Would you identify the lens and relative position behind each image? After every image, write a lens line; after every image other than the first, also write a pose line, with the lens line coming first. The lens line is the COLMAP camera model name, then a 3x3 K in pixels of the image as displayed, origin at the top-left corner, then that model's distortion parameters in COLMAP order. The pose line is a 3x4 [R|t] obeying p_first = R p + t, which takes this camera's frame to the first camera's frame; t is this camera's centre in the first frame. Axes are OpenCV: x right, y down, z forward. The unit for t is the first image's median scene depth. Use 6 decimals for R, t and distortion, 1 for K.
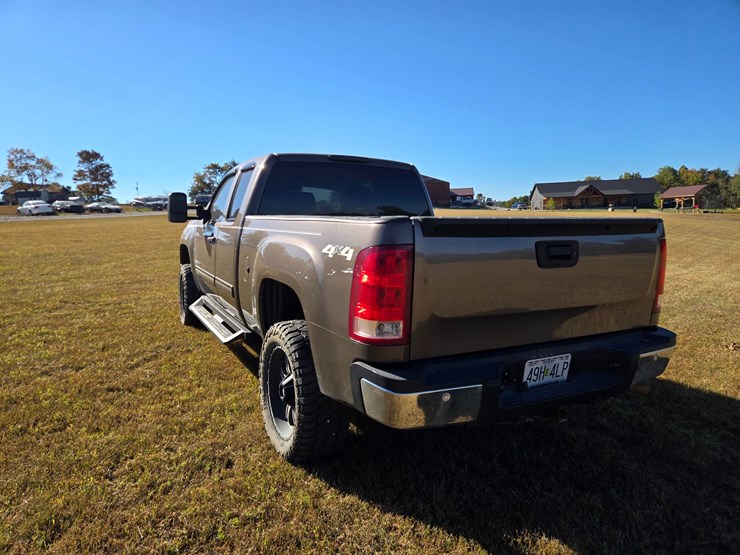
lens RADIAL K [[494.6, 0, 370.7], [0, 494.6, 270.0], [0, 0, 1]] dist [0.072985, -0.051597]
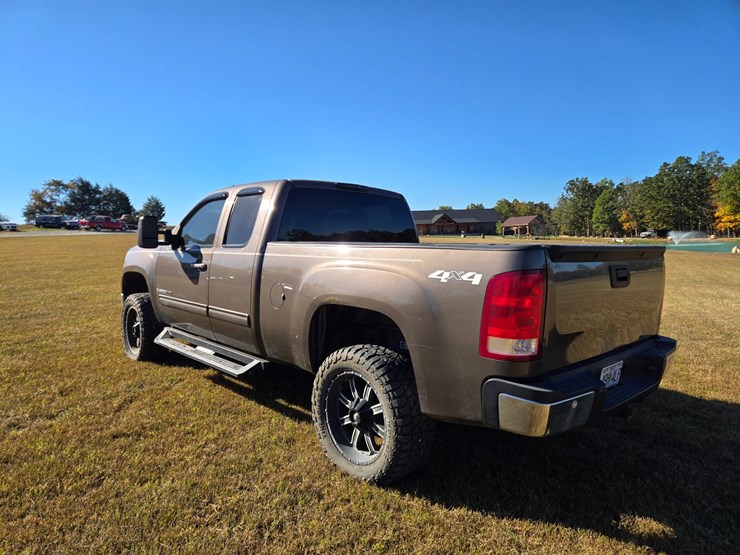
lens RADIAL K [[494.6, 0, 371.6], [0, 494.6, 277.0], [0, 0, 1]] dist [0.072985, -0.051597]
pose [[0.962597, -0.015529, 0.270492, -0.264542], [0.024947, 0.999195, -0.031415, -0.003637], [-0.269786, 0.036988, 0.962210, 0.008643]]
